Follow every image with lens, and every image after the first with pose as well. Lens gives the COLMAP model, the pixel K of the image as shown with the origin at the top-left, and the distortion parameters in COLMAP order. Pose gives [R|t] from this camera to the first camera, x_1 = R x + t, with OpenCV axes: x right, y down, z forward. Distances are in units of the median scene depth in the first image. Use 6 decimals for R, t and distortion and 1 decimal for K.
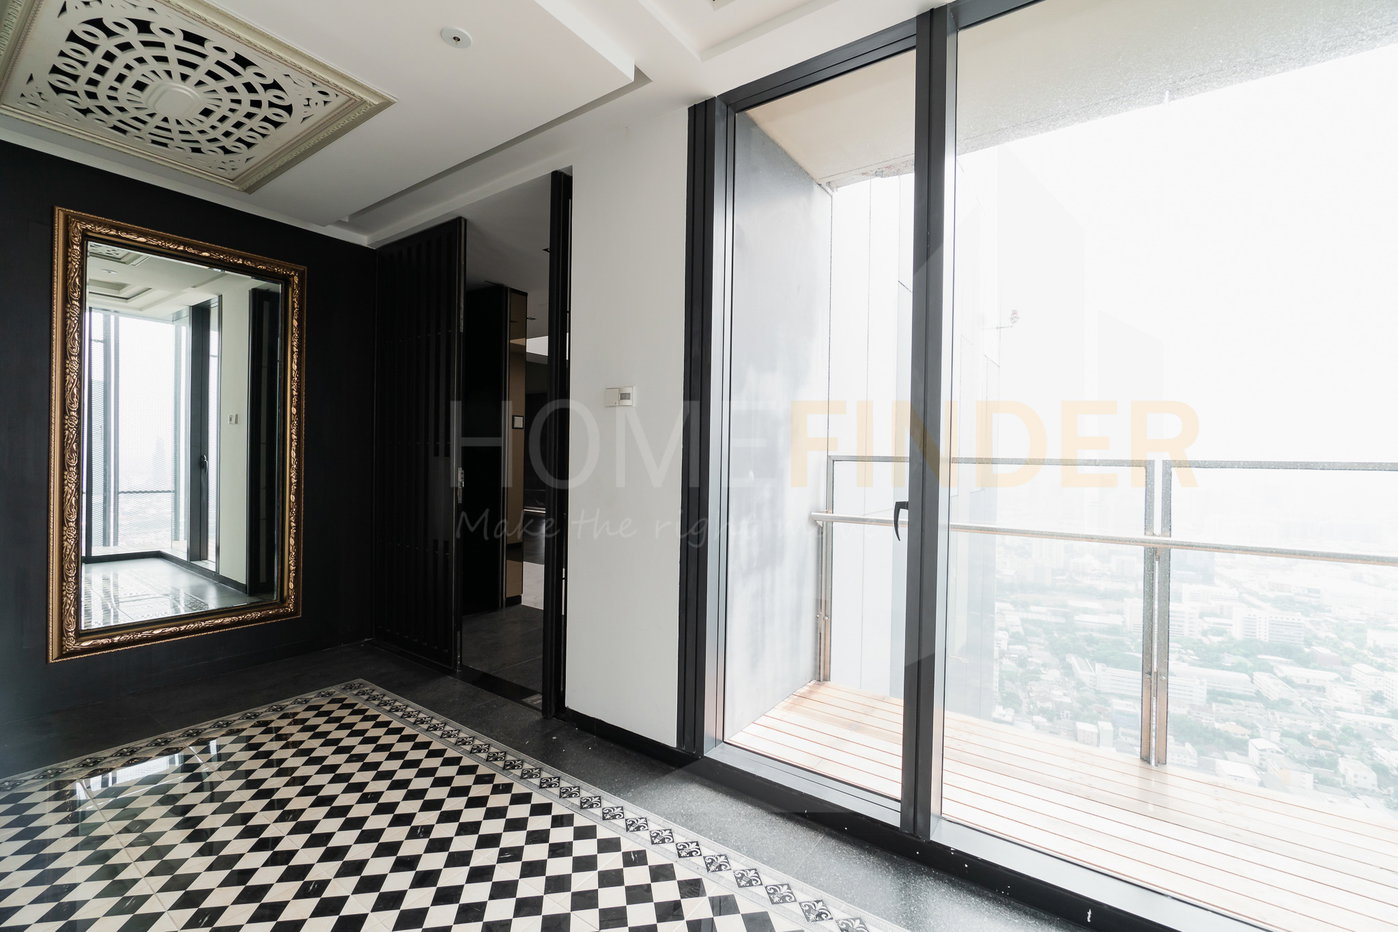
lens RADIAL K [[590.1, 0, 691.4], [0, 590.1, 463.4], [0, 0, 1]] dist [-0.000586, 0.000337]
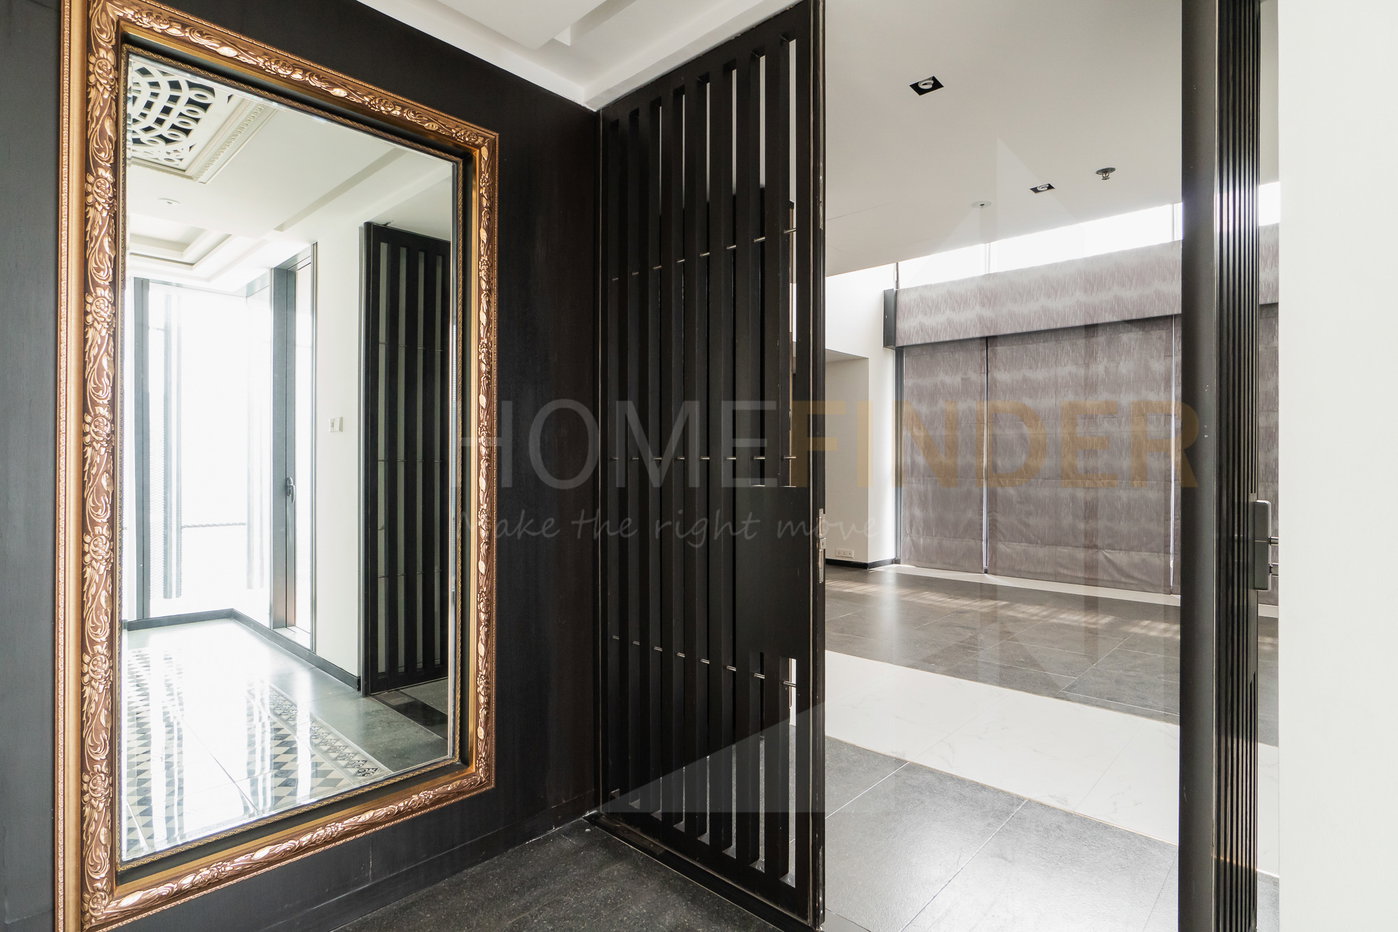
lens RADIAL K [[697.0, 0, 699.0], [0, 697.0, 466.0], [0, 0, 1]] dist [-0.000806, 0.000218]
pose [[0.991486, -0.015649, -0.129270, -0.402699], [0.014385, 0.999839, -0.010711, -0.022167], [0.129416, 0.008760, 0.991552, 0.407703]]
